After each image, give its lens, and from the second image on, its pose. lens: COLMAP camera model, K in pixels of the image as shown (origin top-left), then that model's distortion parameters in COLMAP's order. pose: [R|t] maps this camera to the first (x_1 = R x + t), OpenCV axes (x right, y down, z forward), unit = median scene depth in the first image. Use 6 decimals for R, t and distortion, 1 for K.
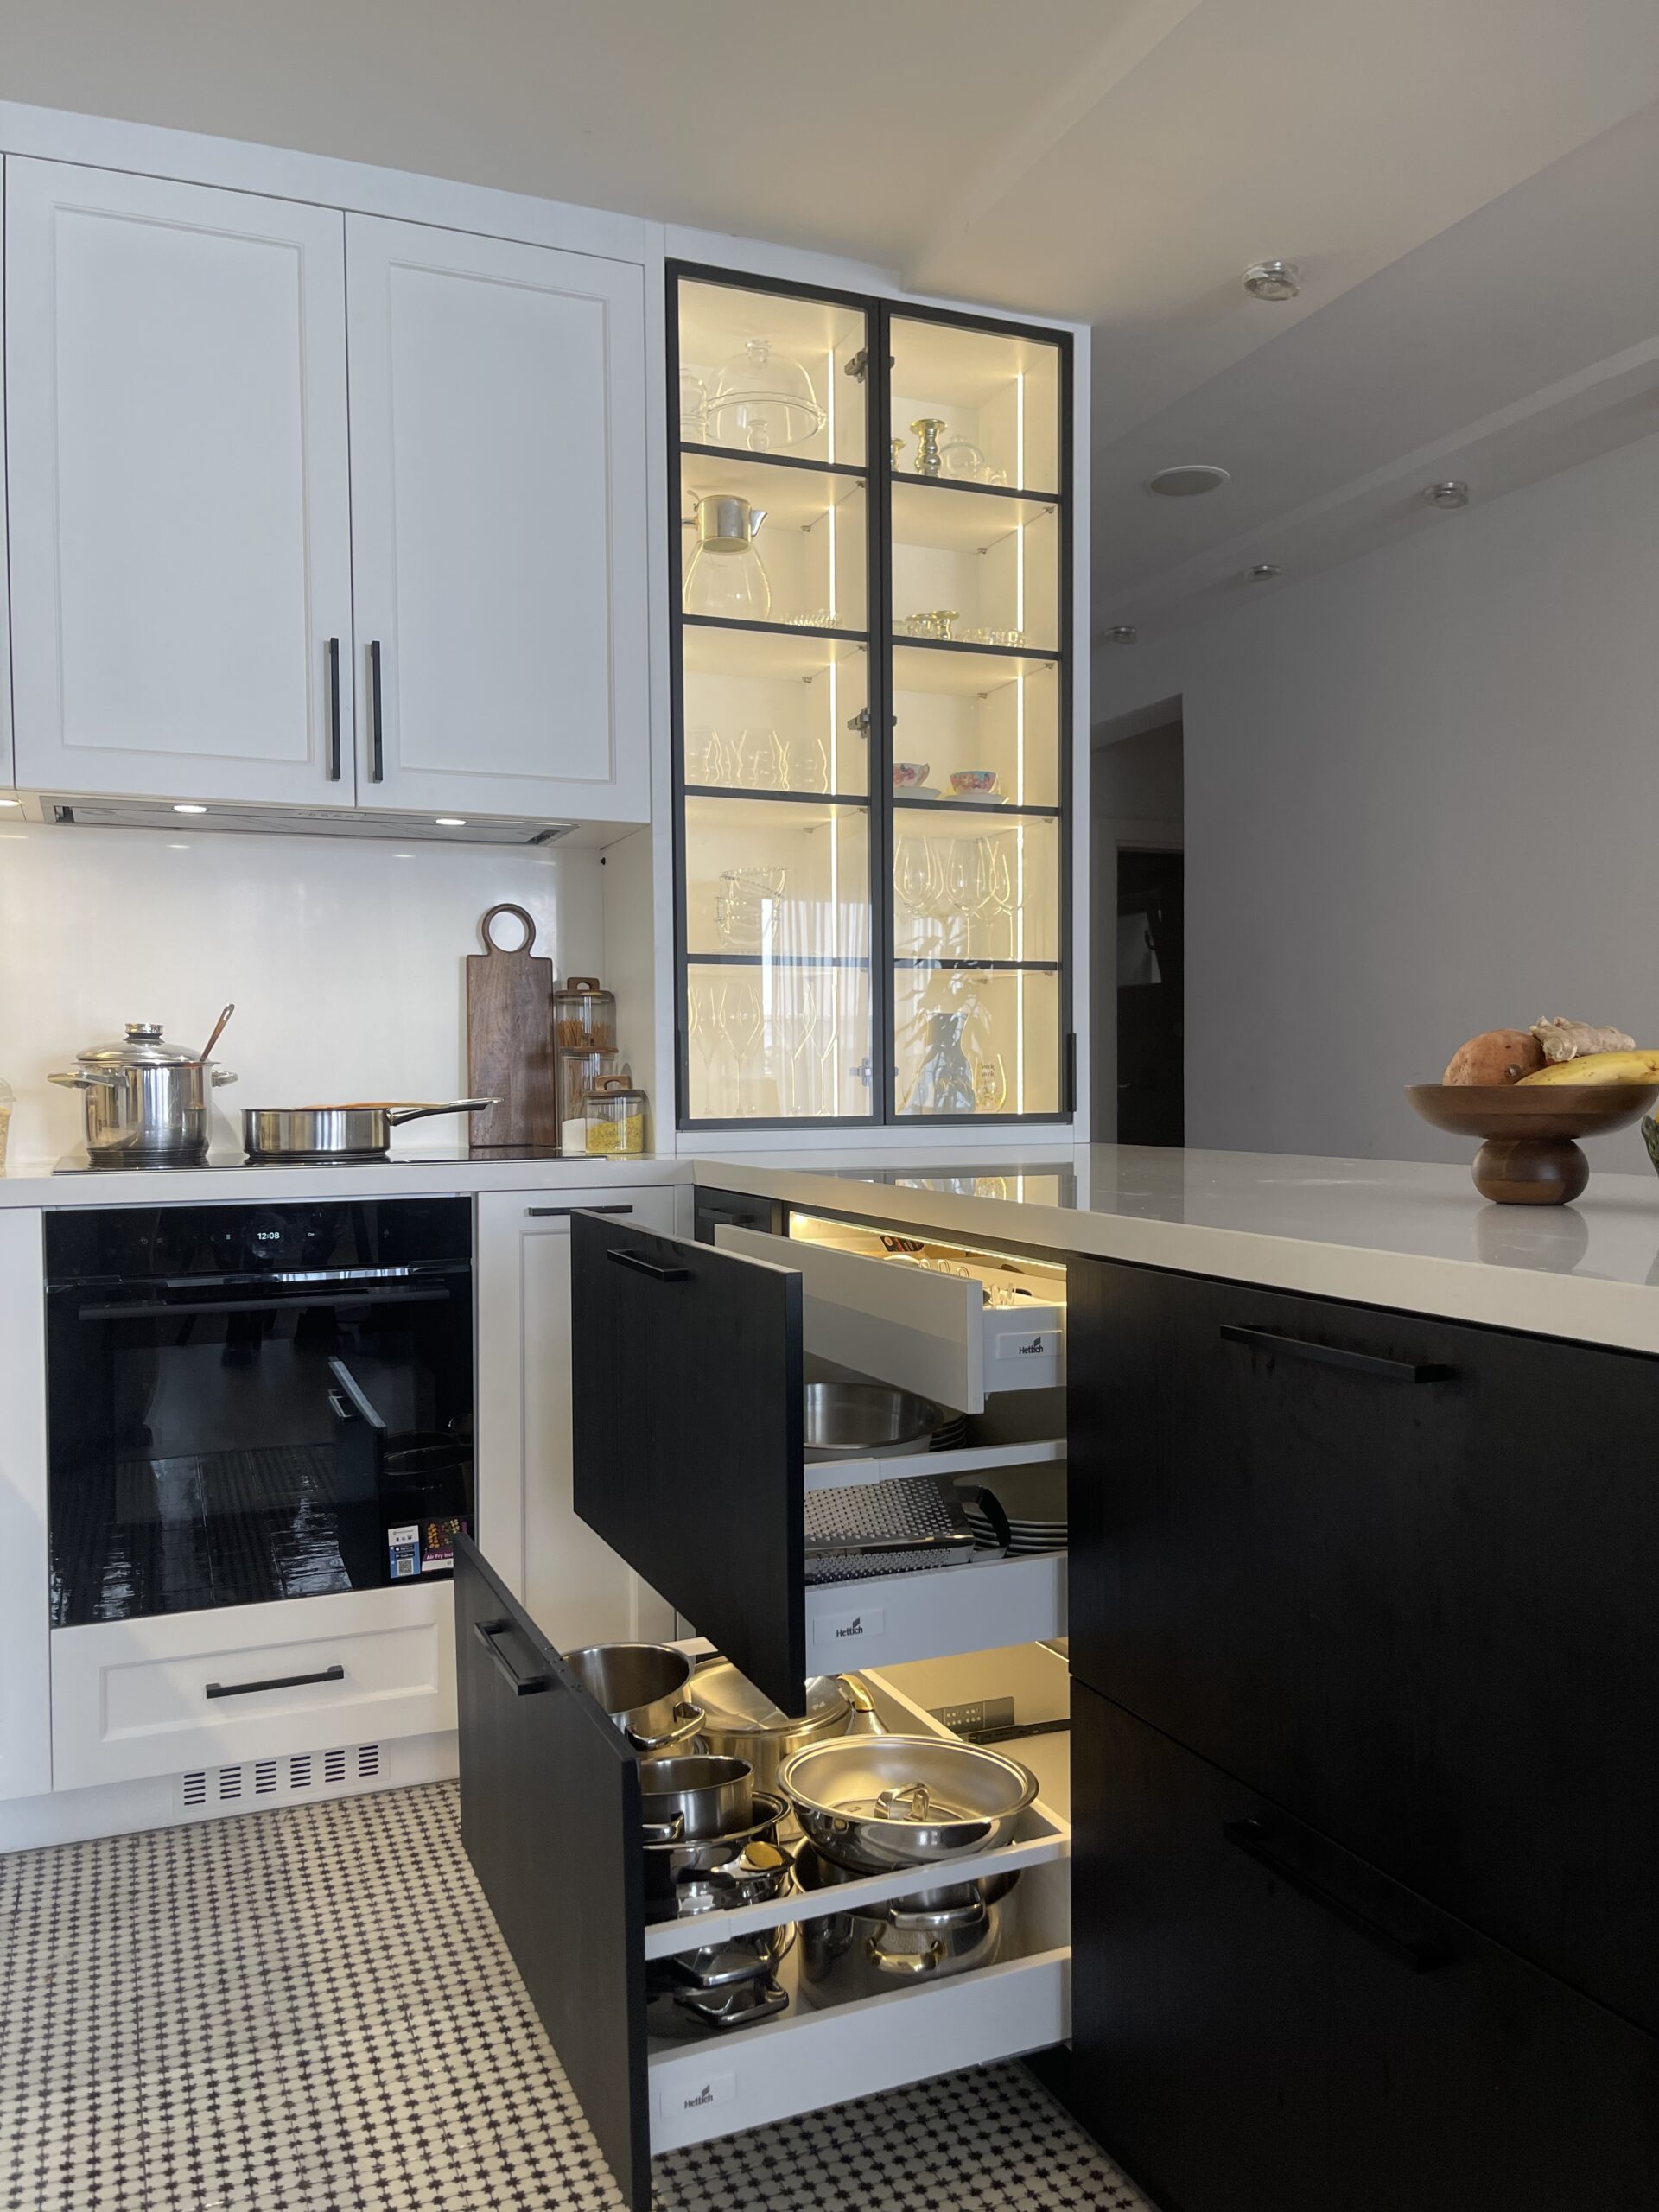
lens RADIAL K [[1691.8, 0, 802.3], [0, 1691.8, 1123.2], [0, 0, 1]] dist [0.064490, -0.079320]
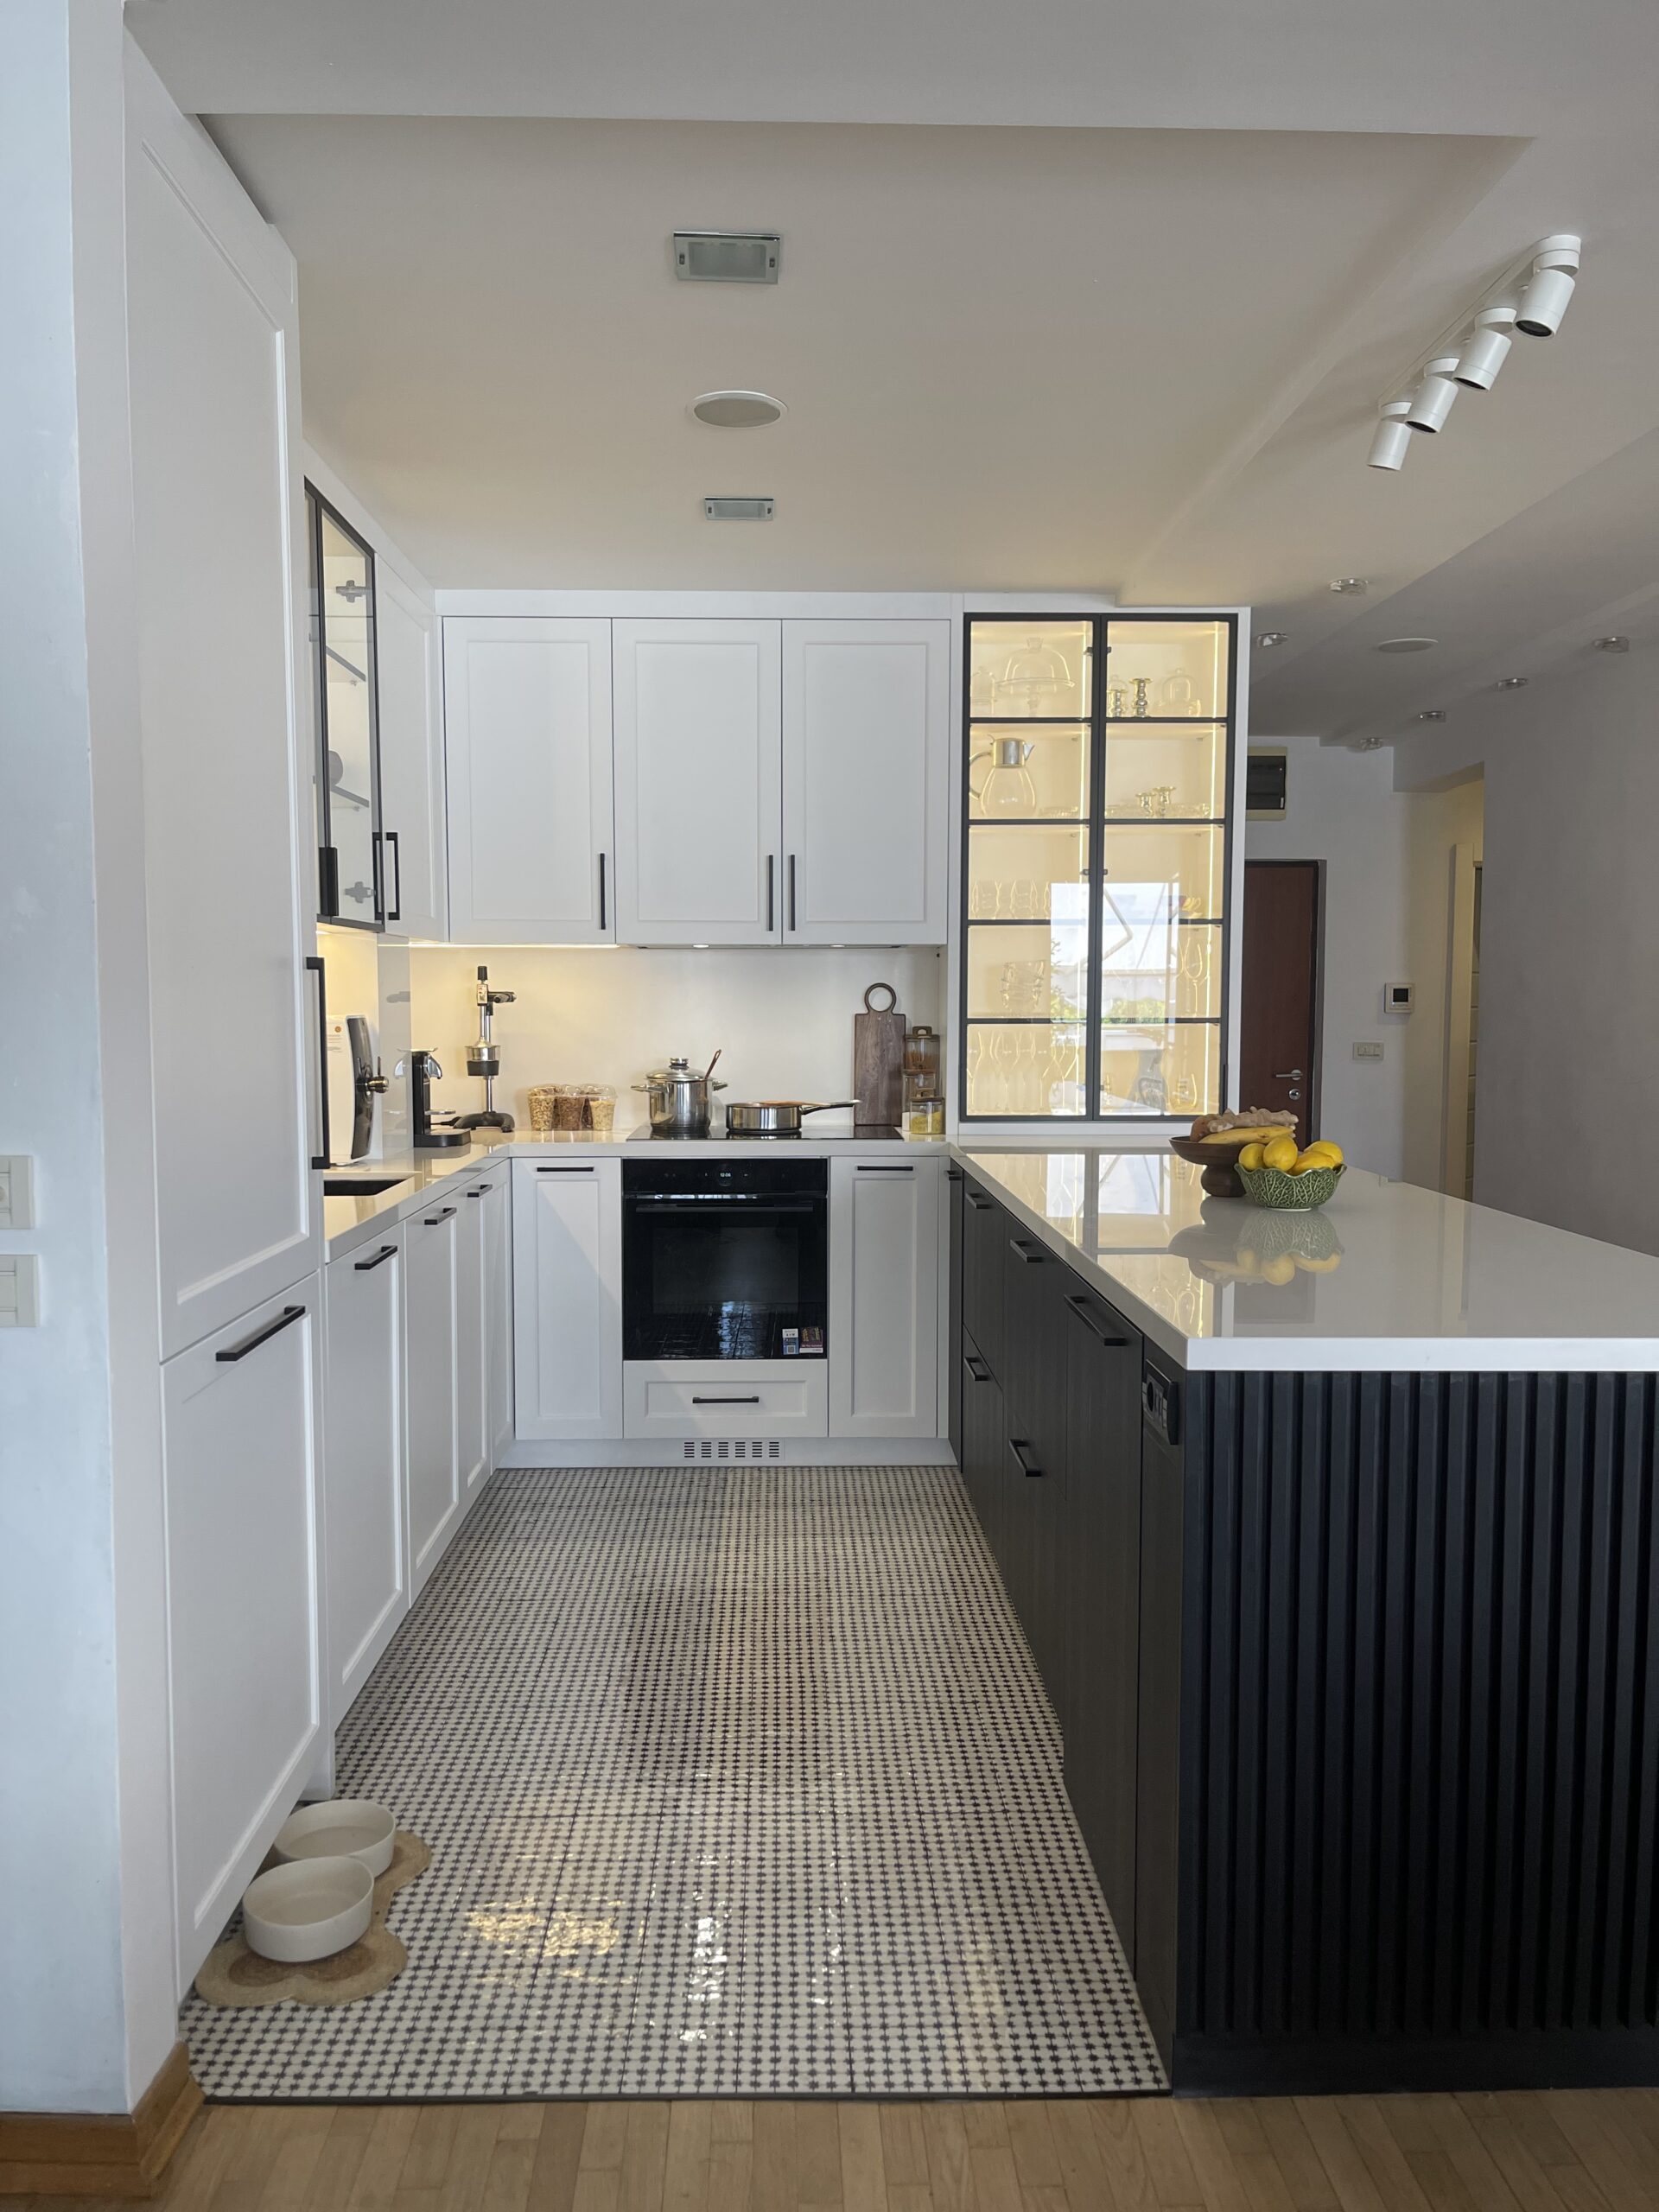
lens RADIAL K [[1691.8, 0, 818.4], [0, 1691.8, 1122.6], [0, 0, 1]] dist [0.064490, -0.079320]
pose [[0.933030, 0.031842, -0.358386, 0.409089], [-0.014889, 0.998640, 0.049965, -0.078632], [0.359489, -0.041283, 0.932236, -0.655835]]
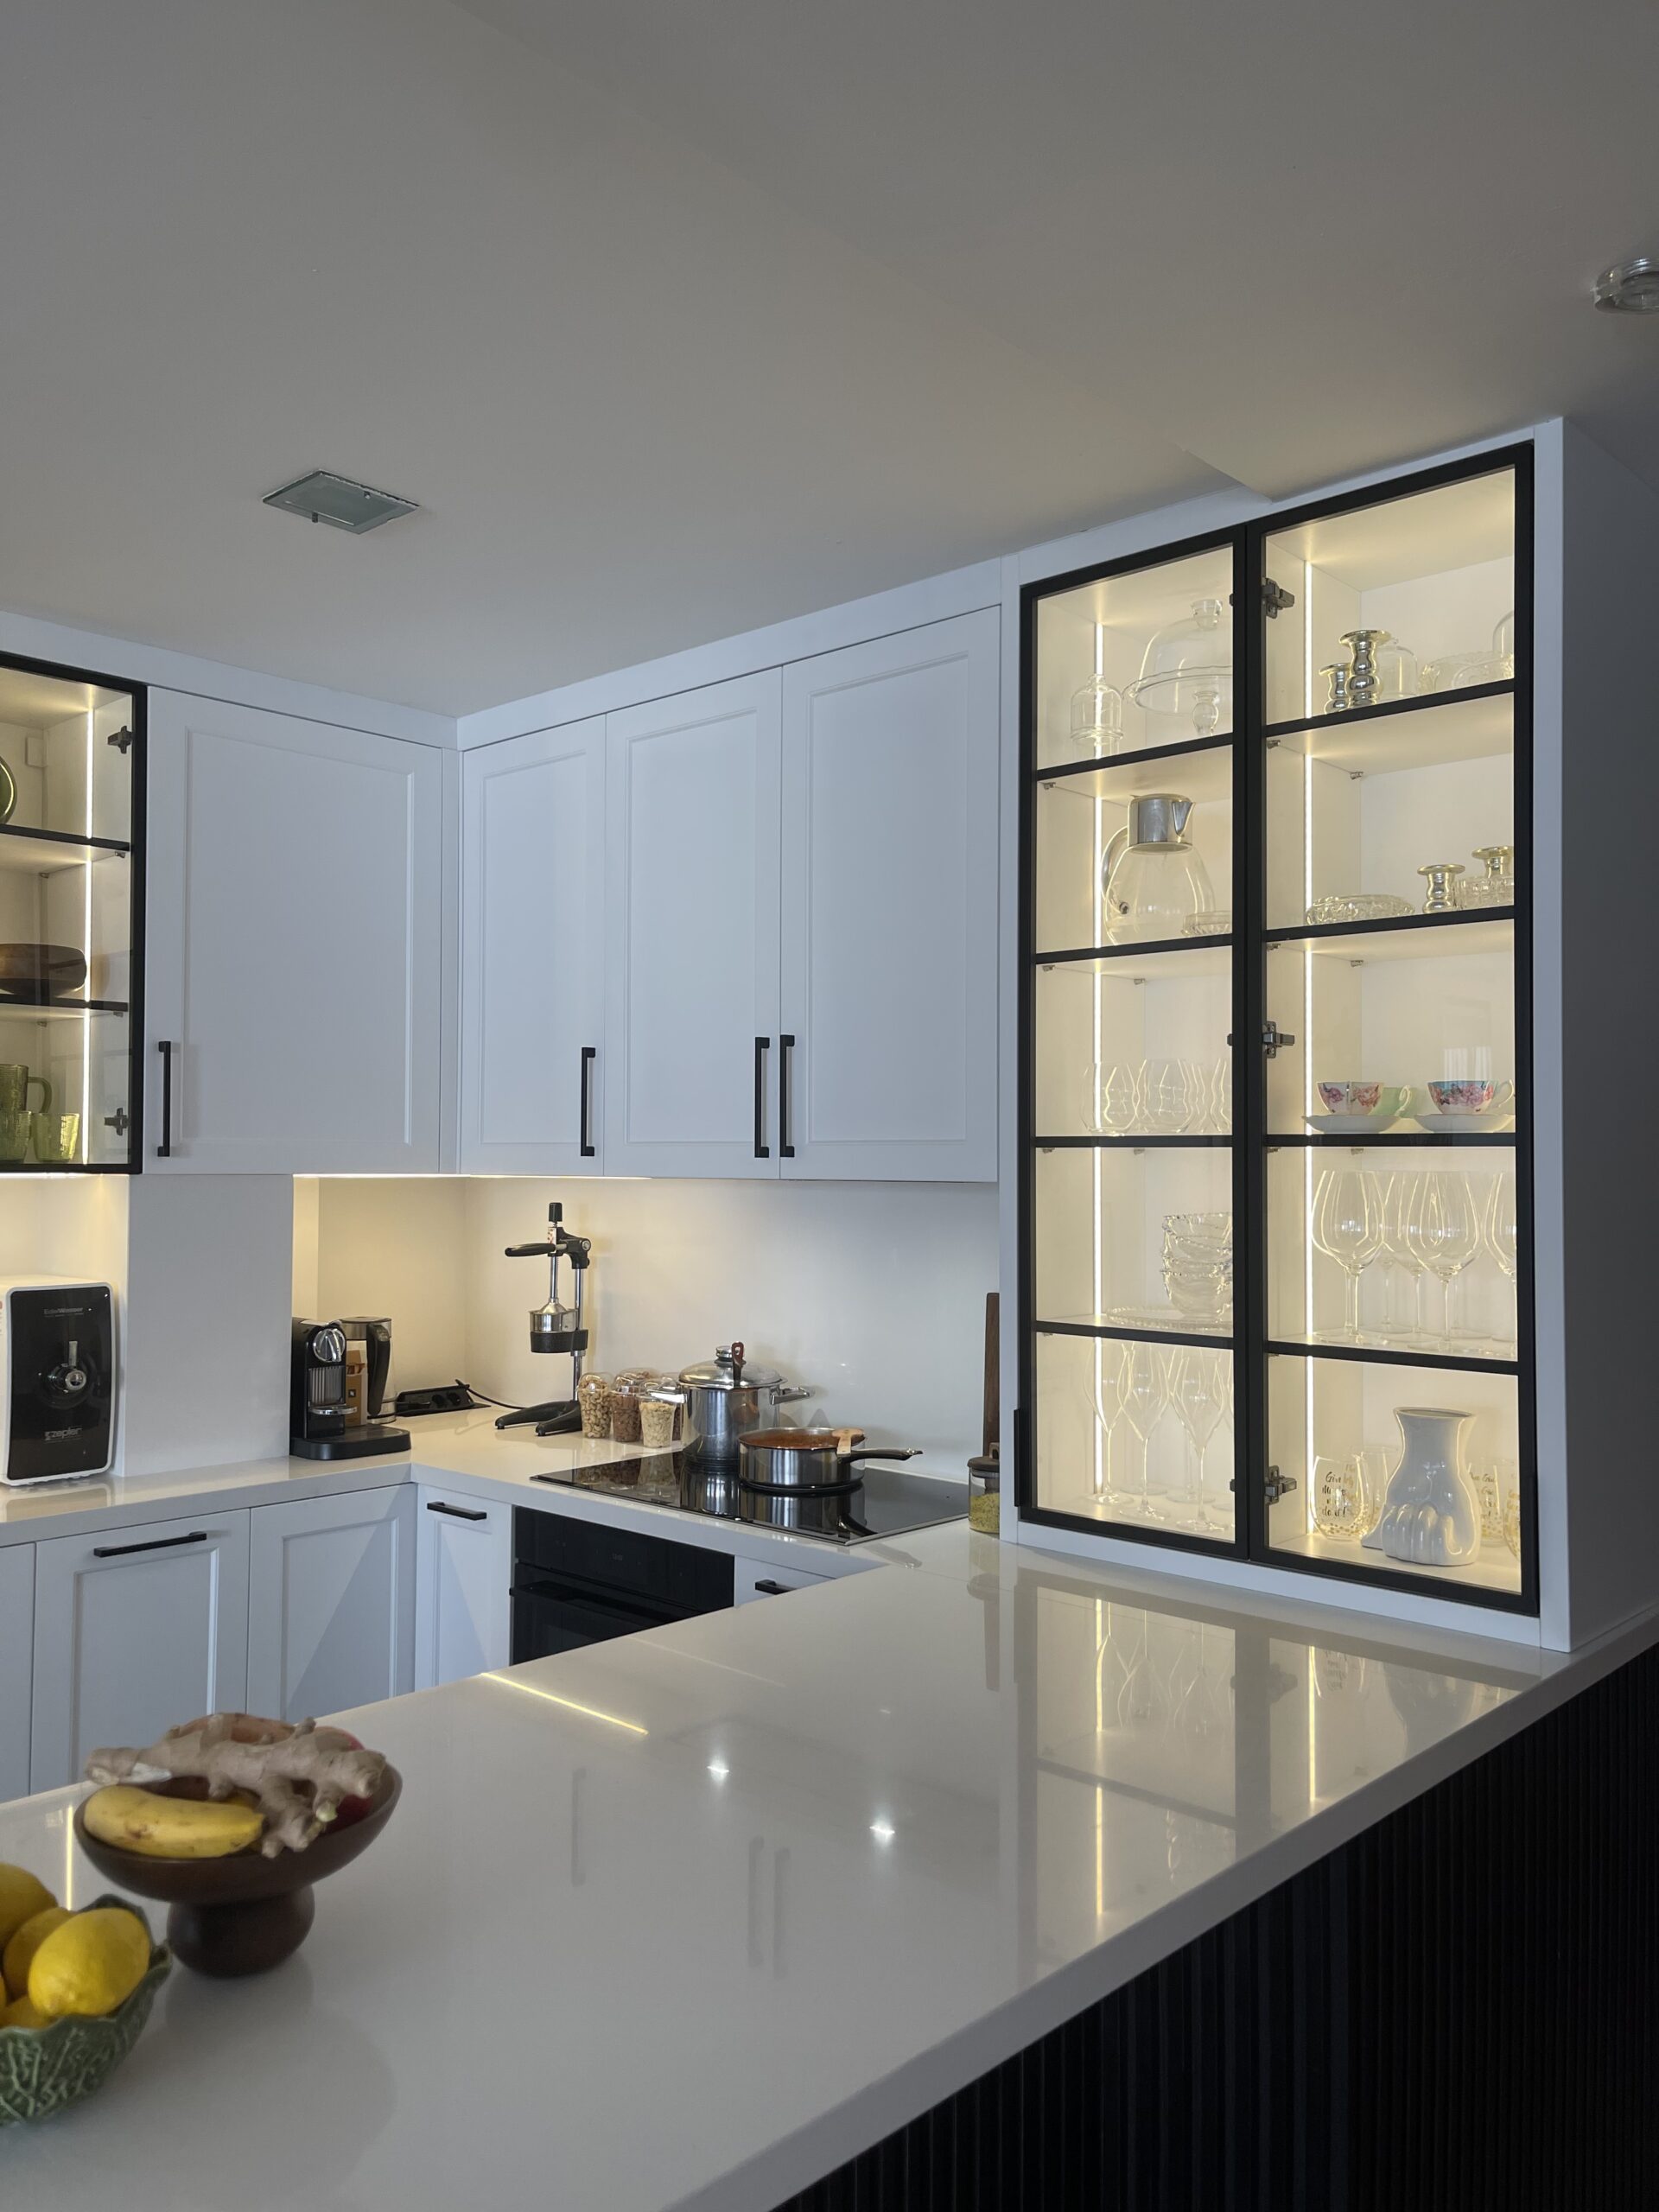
lens RADIAL K [[1691.8, 0, 819.0], [0, 1691.8, 1112.1], [0, 0, 1]] dist [0.064490, -0.079320]
pose [[0.414247, -0.019620, -0.909953, 0.718558], [-0.032551, 0.998809, -0.036355, -0.177628], [0.909582, 0.044680, 0.413115, 0.521522]]
